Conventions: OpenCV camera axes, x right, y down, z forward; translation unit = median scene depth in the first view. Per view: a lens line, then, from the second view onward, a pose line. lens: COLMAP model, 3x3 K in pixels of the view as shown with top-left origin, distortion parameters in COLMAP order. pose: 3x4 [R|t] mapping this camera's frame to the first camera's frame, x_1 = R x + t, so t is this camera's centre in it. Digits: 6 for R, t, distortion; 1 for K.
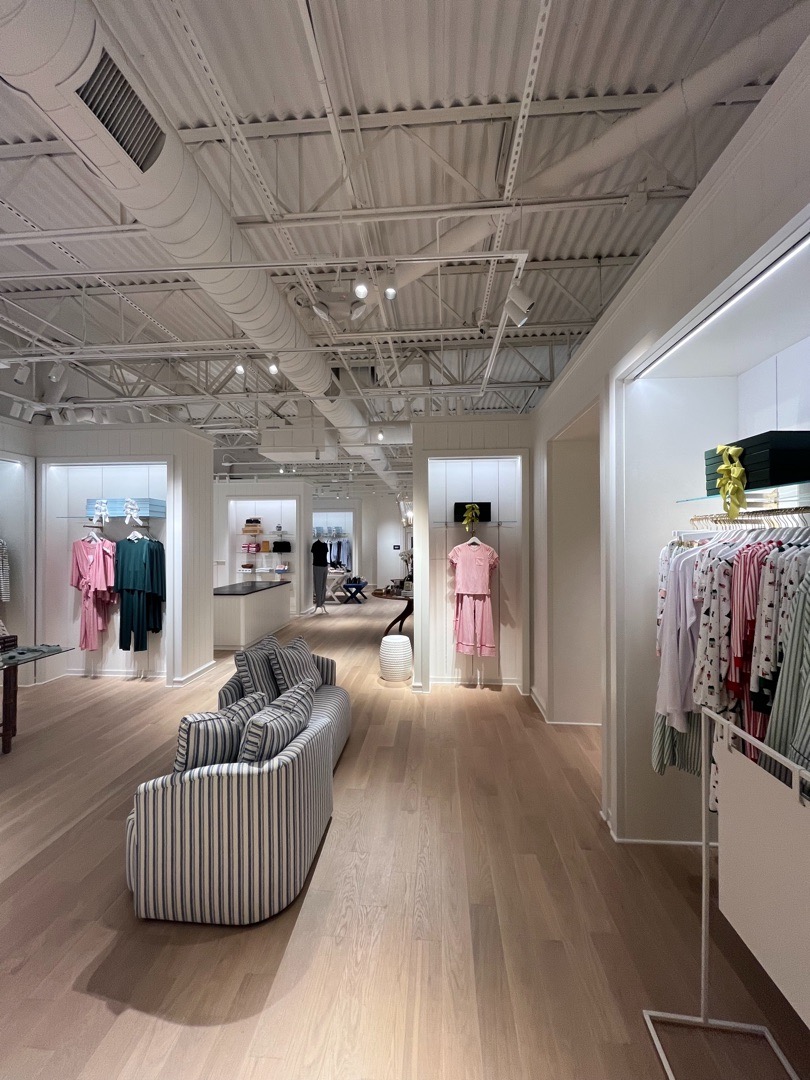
lens RADIAL K [[441.7, 0, 405.0], [0, 441.7, 540.0], [0, 0, 1]] dist [-0.000078, -0.000044]
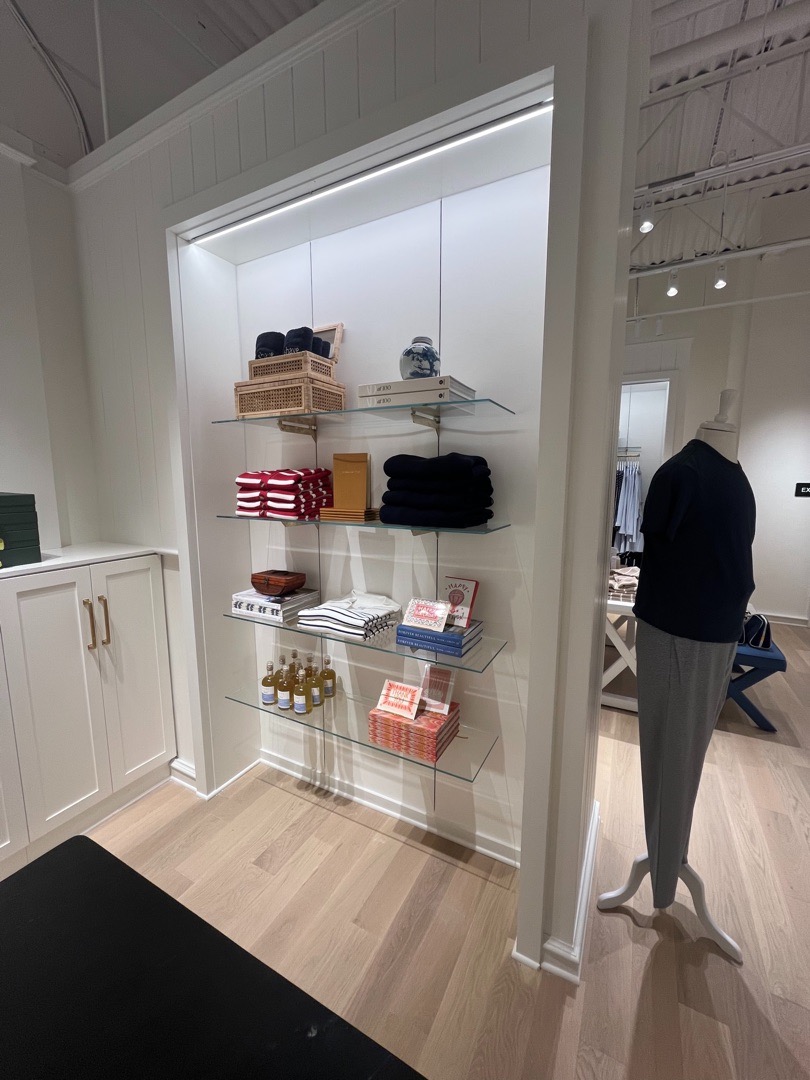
lens RADIAL K [[441.7, 0, 405.0], [0, 441.7, 540.0], [0, 0, 1]] dist [-0.000078, -0.000044]
pose [[0.912683, 0.065244, -0.403426, -0.224960], [-0.005324, 0.988988, 0.147899, 0.009565], [0.408633, -0.132837, 0.902980, 0.848399]]
